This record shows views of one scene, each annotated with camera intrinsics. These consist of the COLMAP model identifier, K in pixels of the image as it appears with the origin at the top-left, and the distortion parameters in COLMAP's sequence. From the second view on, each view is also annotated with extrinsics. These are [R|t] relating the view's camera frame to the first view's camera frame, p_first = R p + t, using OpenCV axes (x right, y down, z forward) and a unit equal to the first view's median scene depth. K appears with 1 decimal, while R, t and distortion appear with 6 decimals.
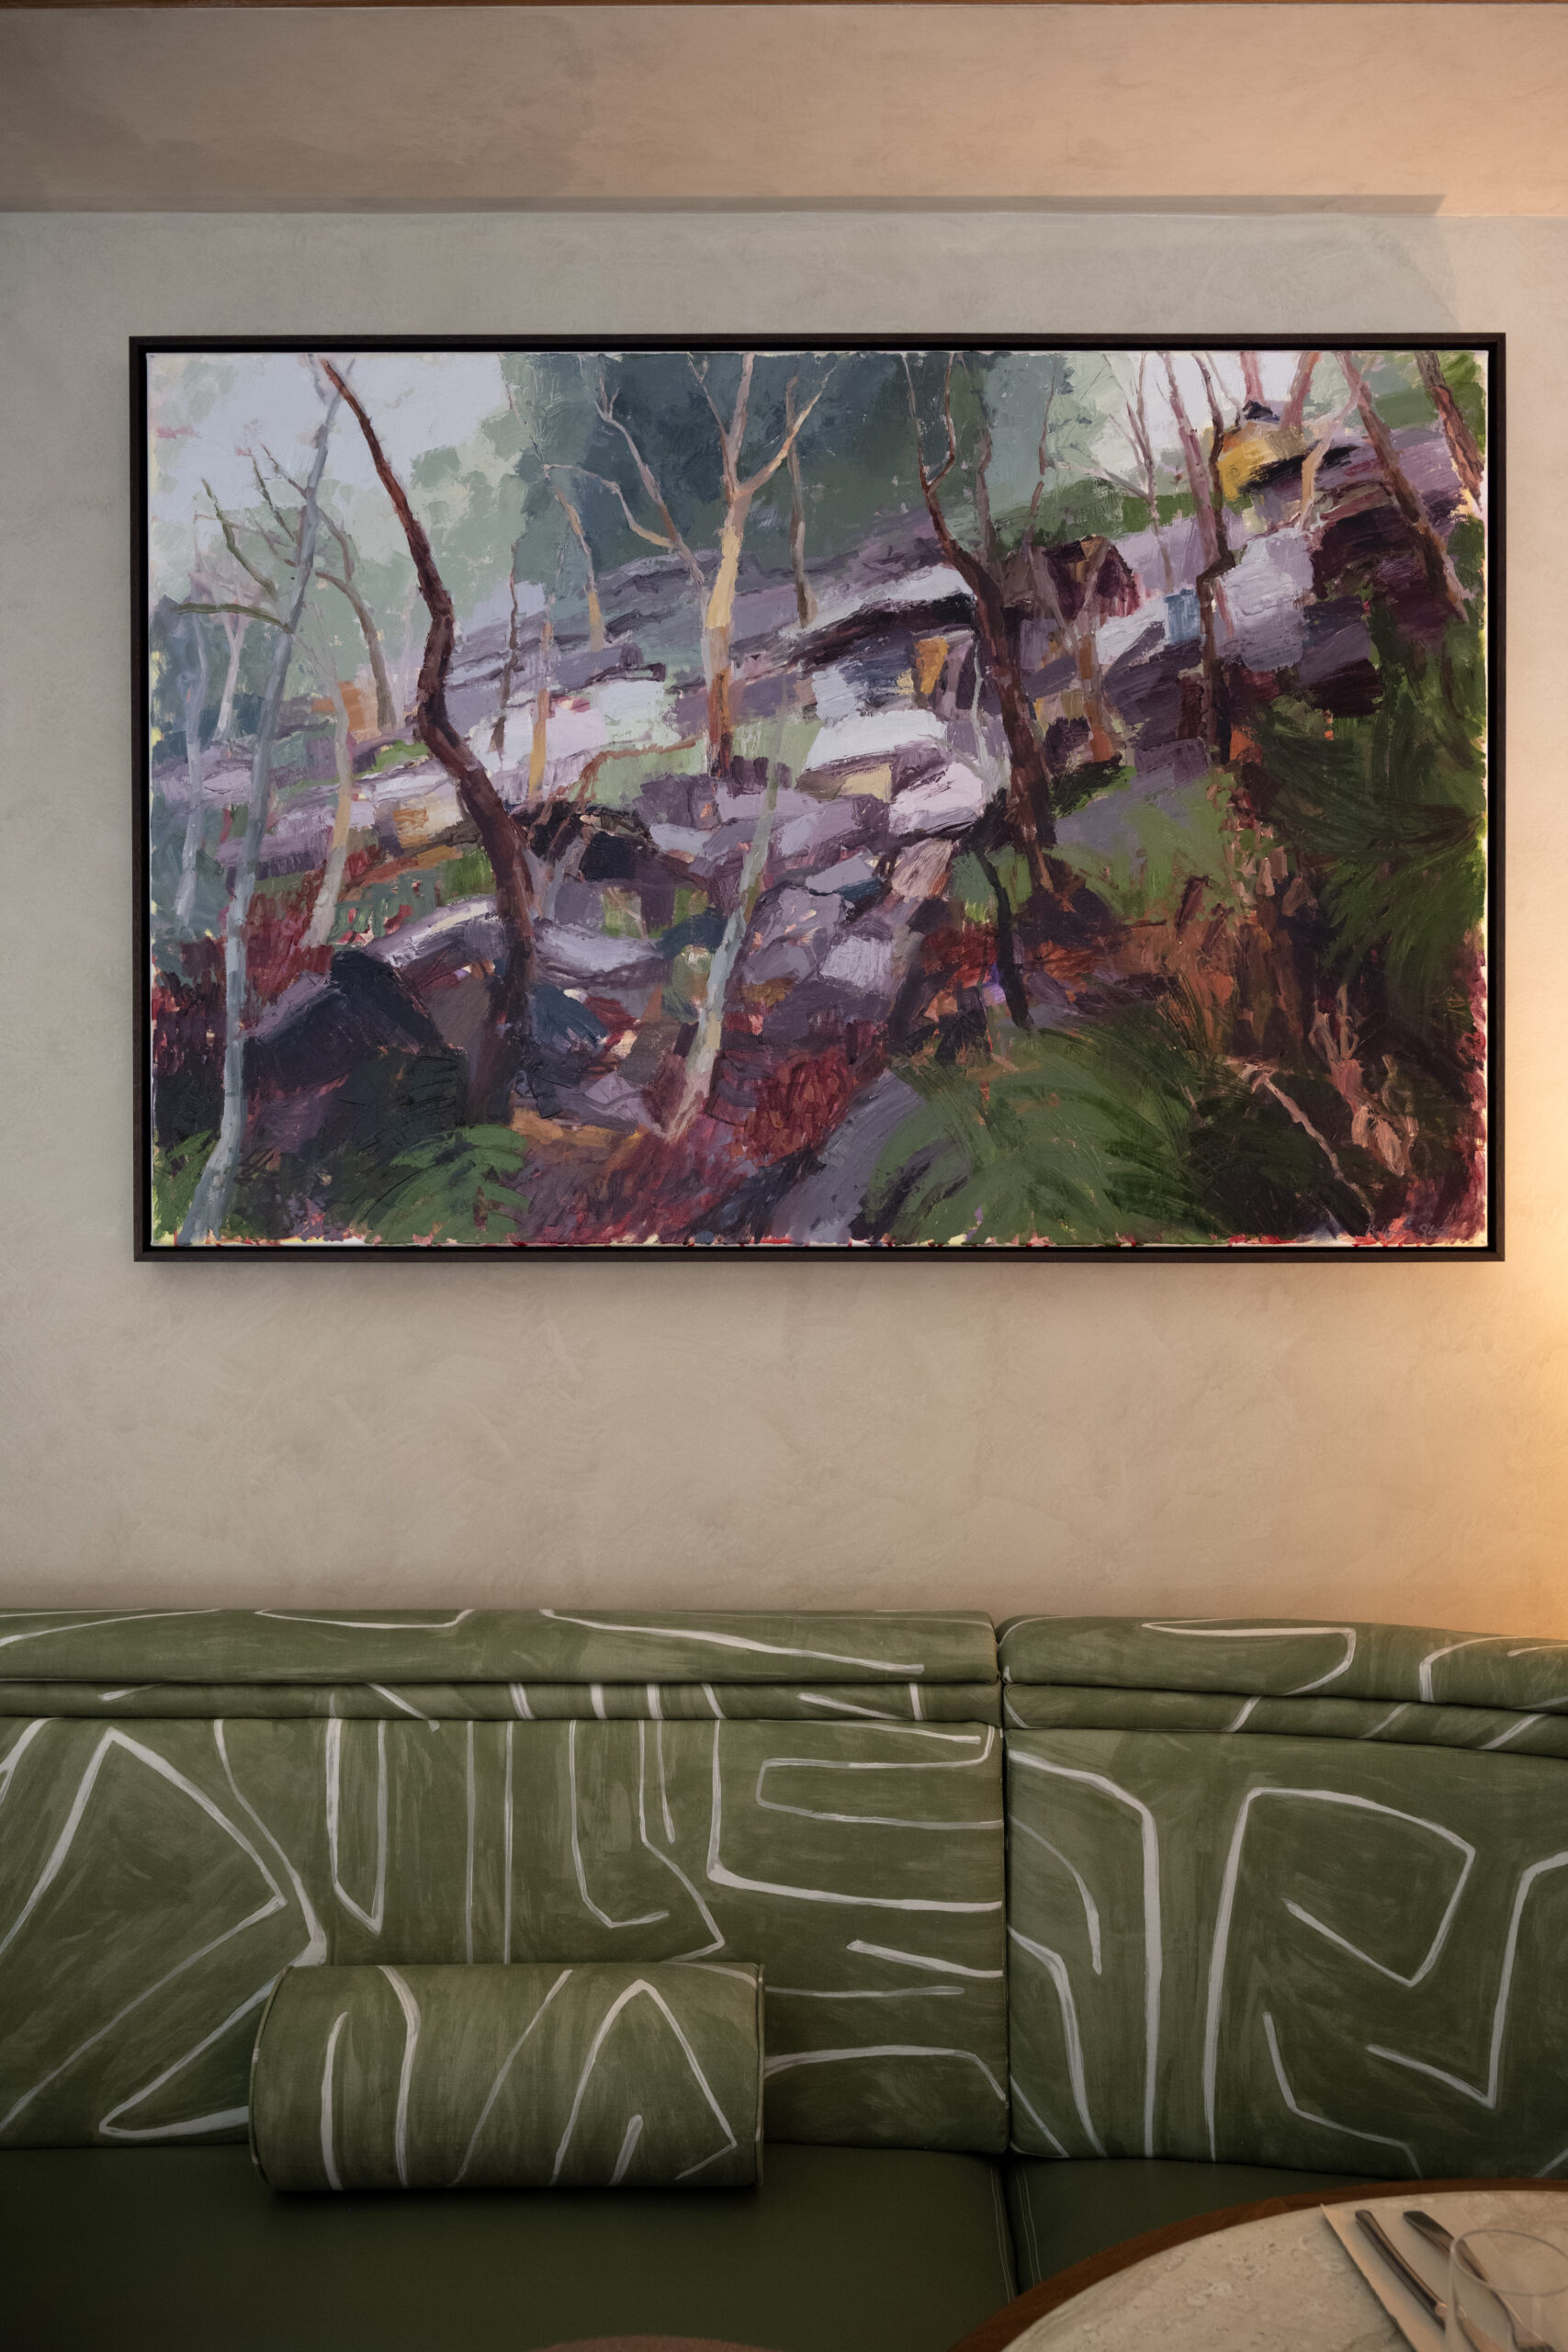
lens RADIAL K [[1949.9, 0, 790.1], [0, 1949.9, 1193.5], [0, 0, 1]] dist [-0.012481, 0.015869]
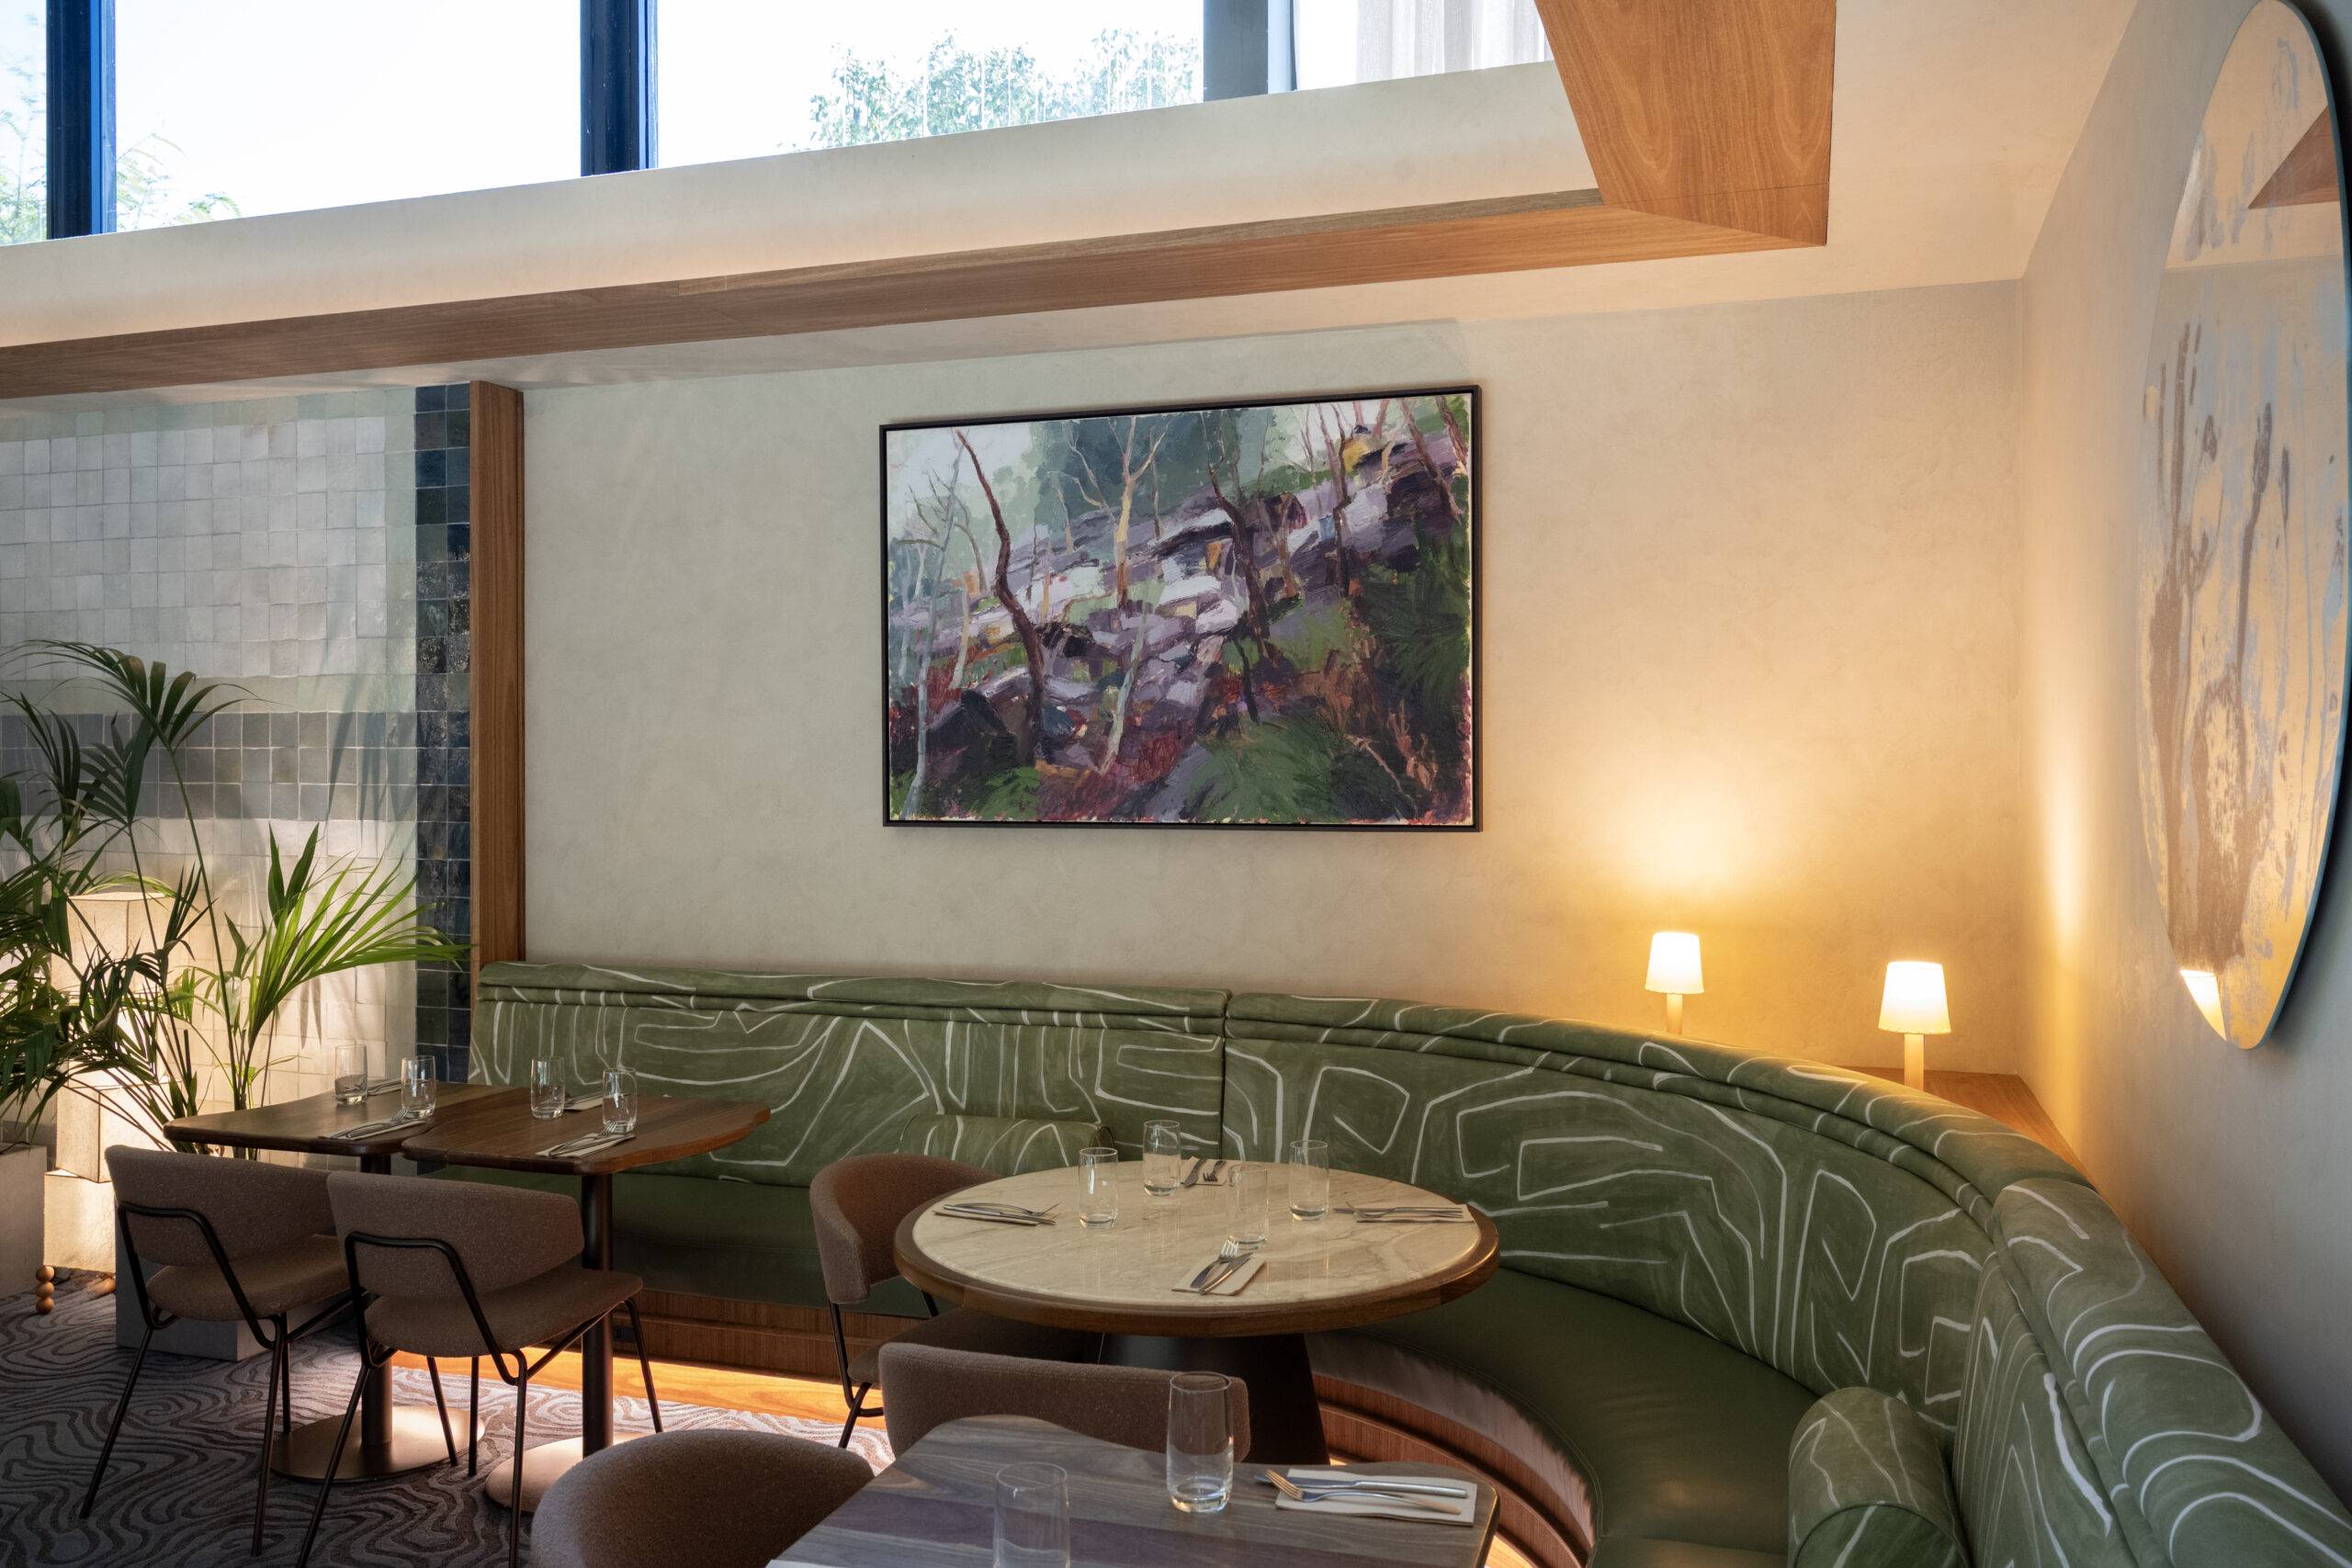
lens RADIAL K [[1952.7, 0, 1172.6], [0, 1952.7, 780.5], [0, 0, 1]] dist [-0.006385, 0.000147]
pose [[0.949024, 0.001098, -0.315201, 0.715248], [0.001238, 0.999973, 0.007211, -0.035909], [0.315200, -0.007234, 0.948998, -1.081380]]
